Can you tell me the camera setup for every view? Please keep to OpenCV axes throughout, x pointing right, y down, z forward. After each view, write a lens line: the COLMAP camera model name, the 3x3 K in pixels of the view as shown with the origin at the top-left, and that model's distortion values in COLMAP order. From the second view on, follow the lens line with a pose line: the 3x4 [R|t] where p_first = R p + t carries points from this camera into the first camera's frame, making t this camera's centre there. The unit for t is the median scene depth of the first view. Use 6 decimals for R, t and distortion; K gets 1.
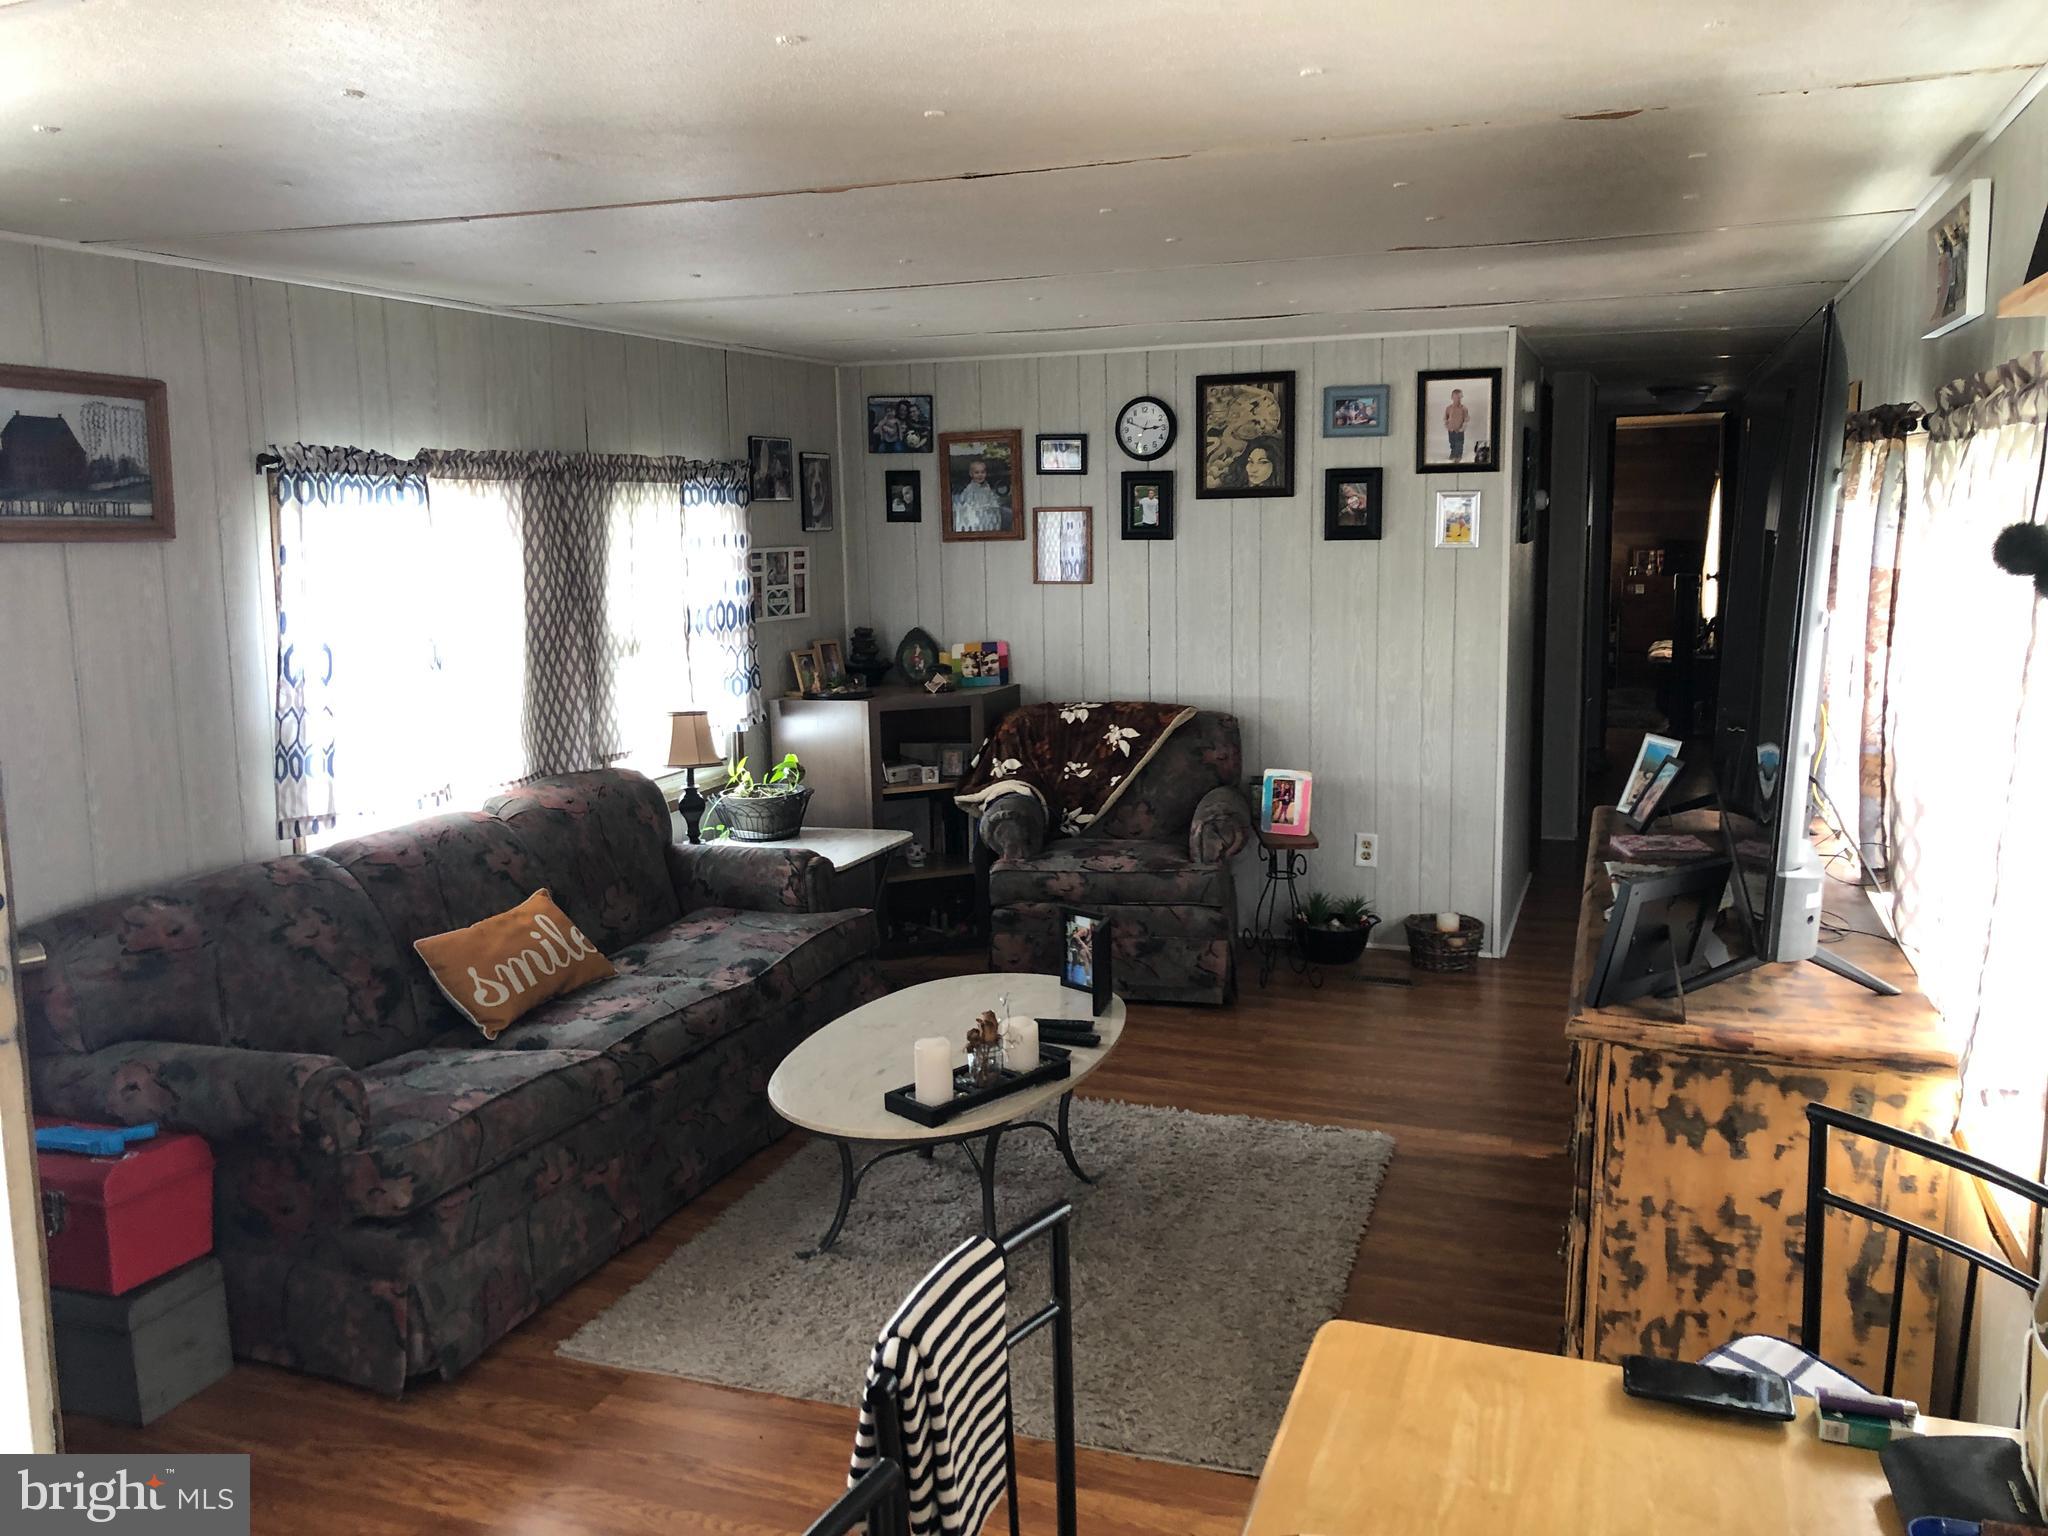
lens RADIAL K [[1682.2, 0, 1024.0], [0, 1682.2, 768.0], [0, 0, 1]] dist [0.108584, -0.256328]
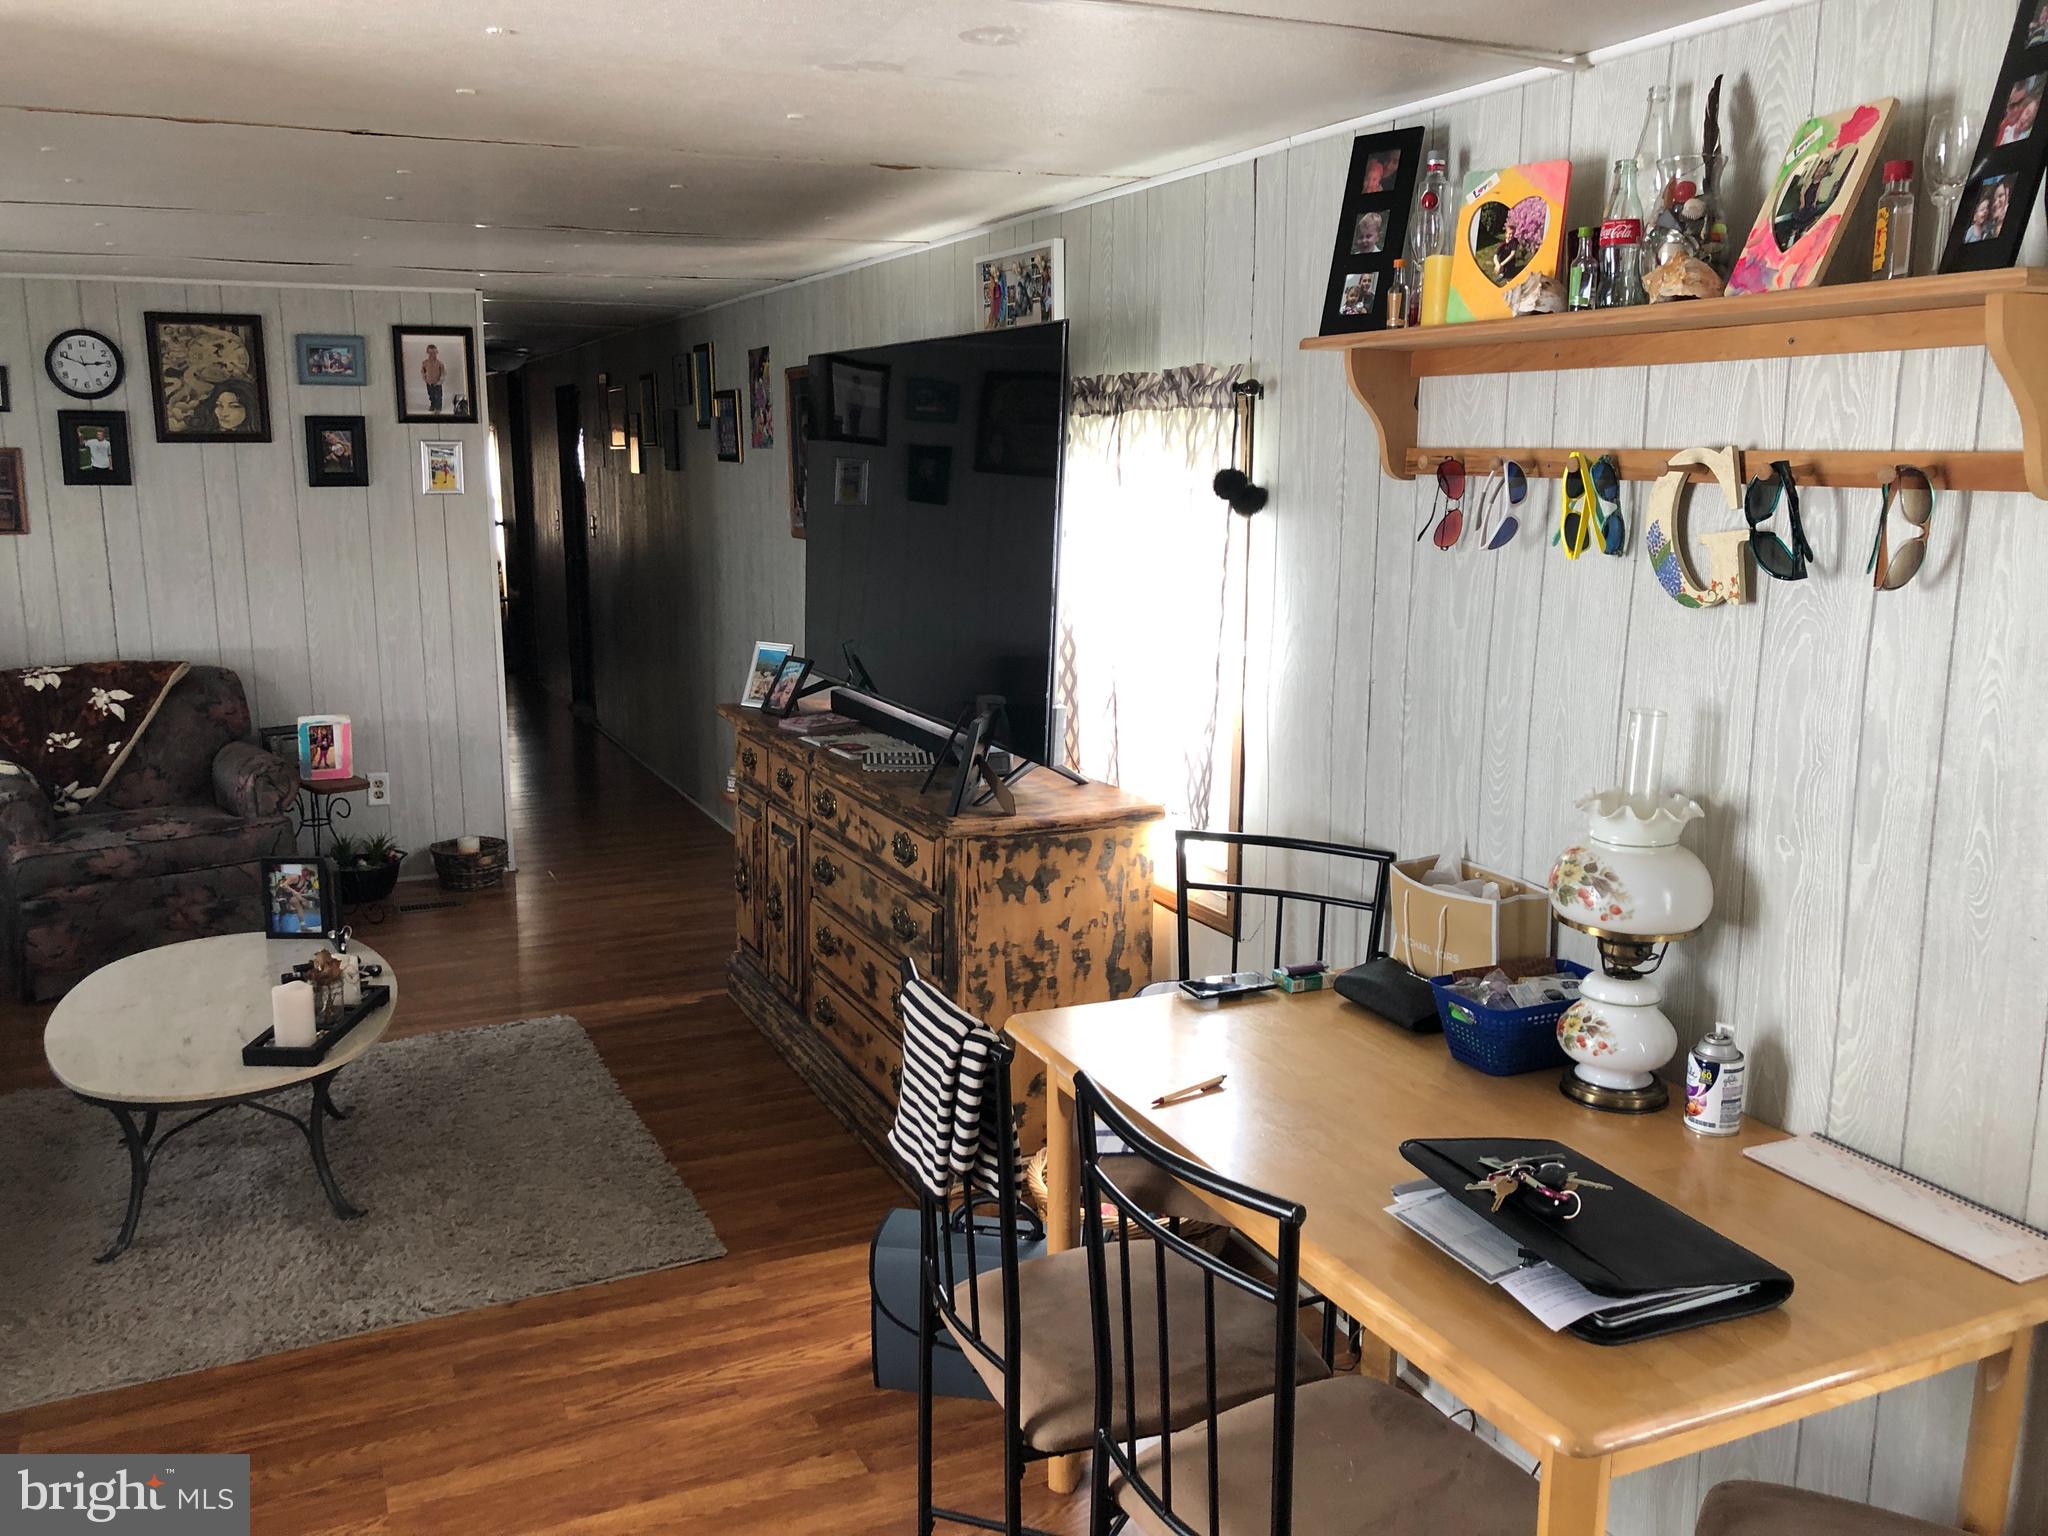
lens RADIAL K [[1722.8, 0, 1024.0], [0, 1722.8, 768.0], [0, 0, 1]] dist [0.003077, 0.009377]
pose [[0.694103, -0.116967, 0.710310, -0.279768], [0.099597, 0.992826, 0.066164, 0.005762], [-0.712953, 0.024820, 0.700773, -0.016103]]
